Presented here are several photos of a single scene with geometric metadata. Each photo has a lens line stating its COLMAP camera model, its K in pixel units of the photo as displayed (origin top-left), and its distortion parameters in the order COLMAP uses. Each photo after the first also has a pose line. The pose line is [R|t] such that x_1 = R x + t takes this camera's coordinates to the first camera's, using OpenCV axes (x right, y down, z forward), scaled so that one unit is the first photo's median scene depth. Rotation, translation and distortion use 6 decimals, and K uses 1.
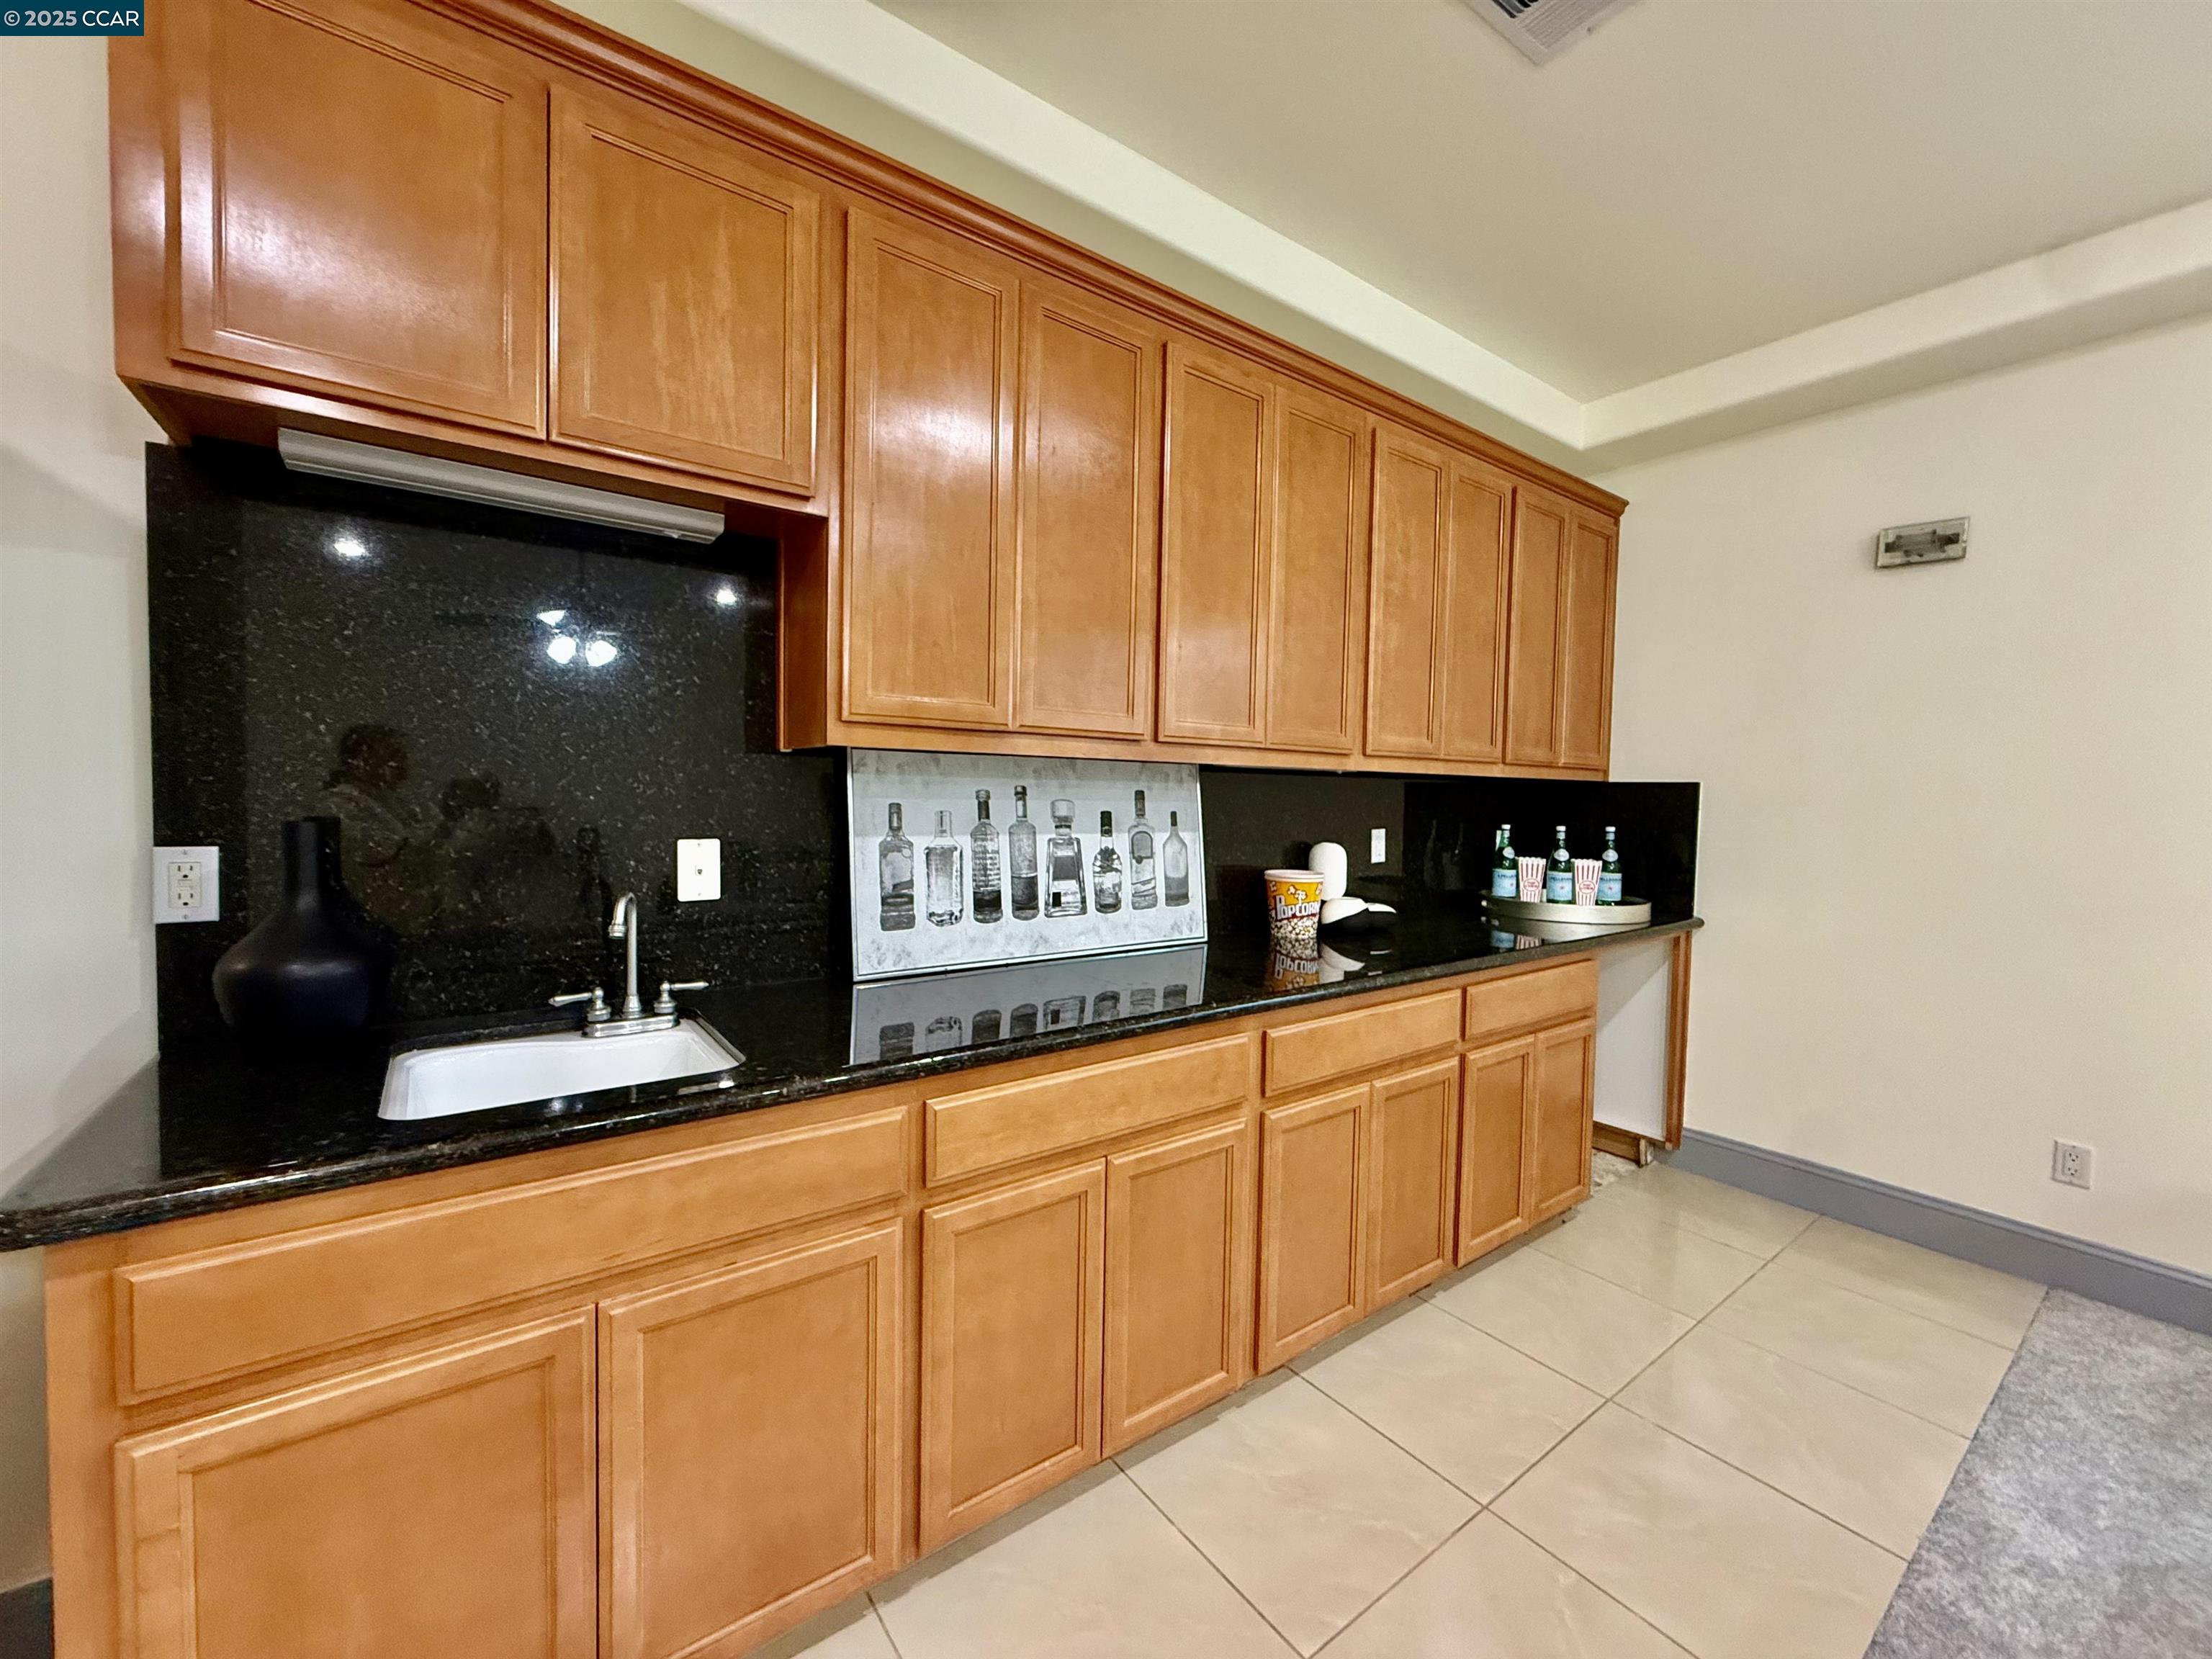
lens RADIAL K [[879.4, 0, 1105.3], [0, 879.4, 826.3], [0, 0, 1]] dist [-0.001808, 0.000526]
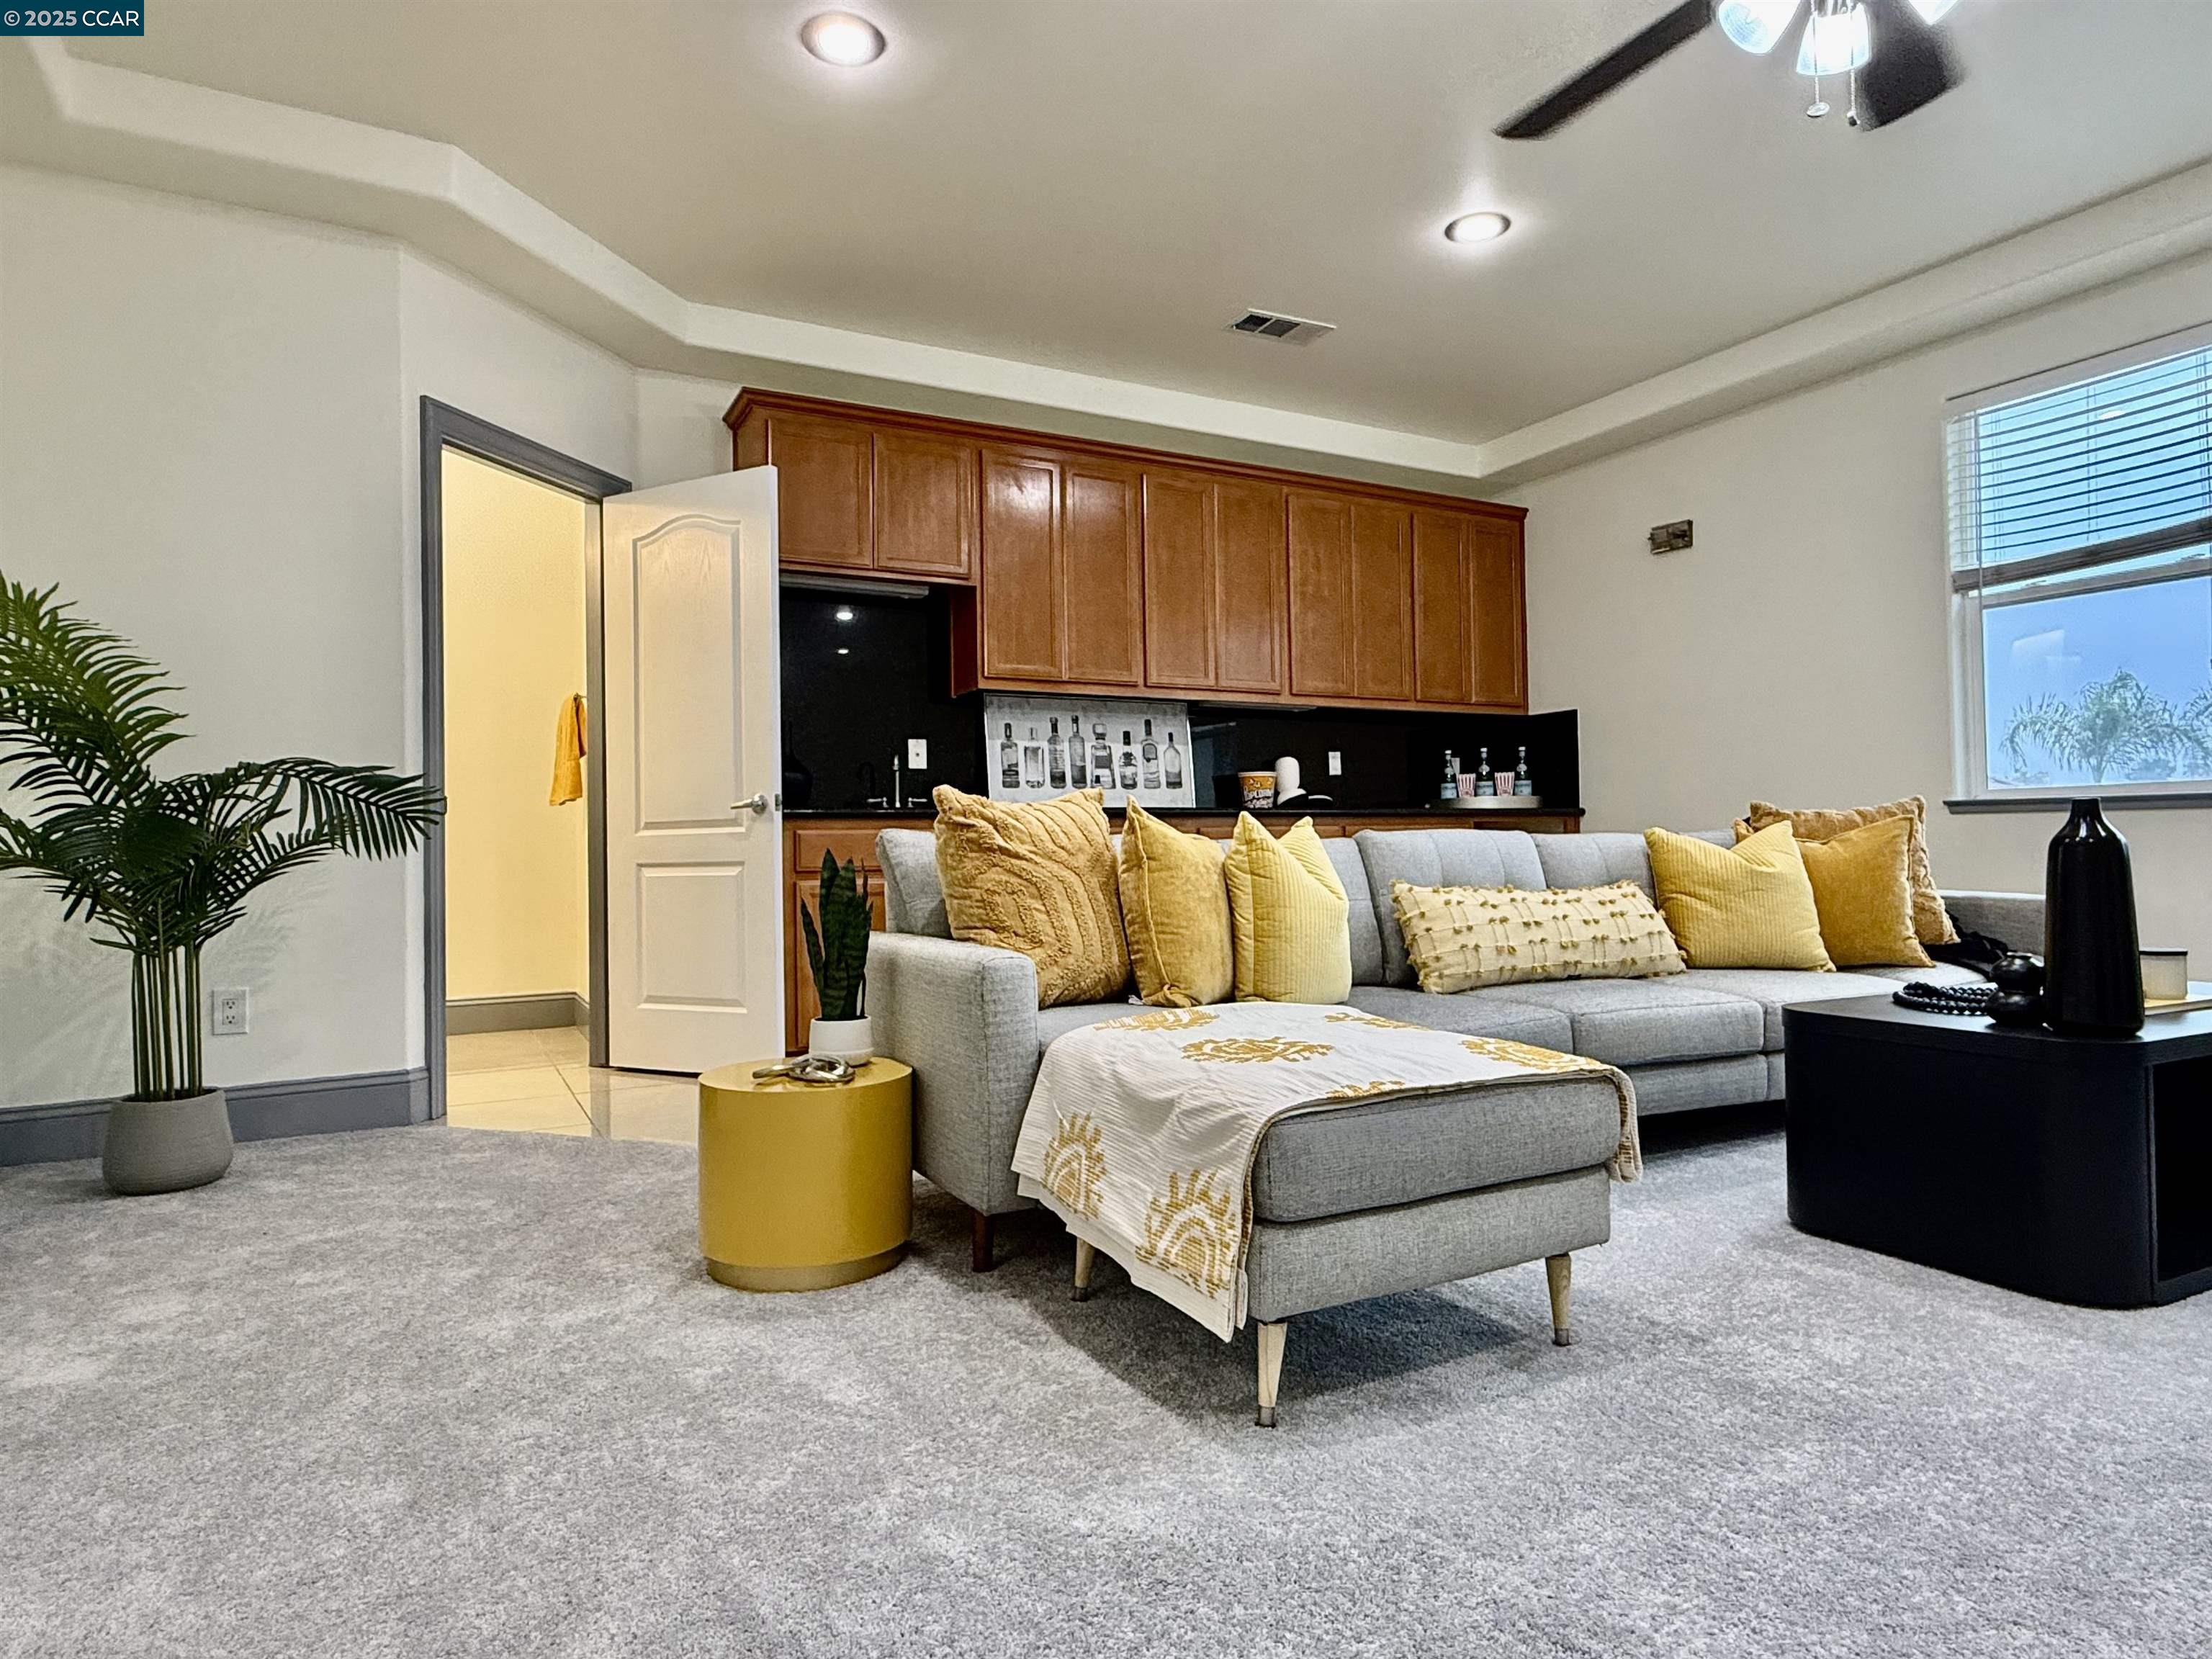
lens RADIAL K [[1268.0, 0, 1109.1], [0, 1268.0, 826.1], [0, 0, 1]] dist [0.000041, 0.000871]
pose [[0.989449, -0.039668, -0.139348, 0.309781], [0.030983, 0.997472, -0.063950, 0.330487], [0.141533, 0.058958, 0.988176, -1.470827]]
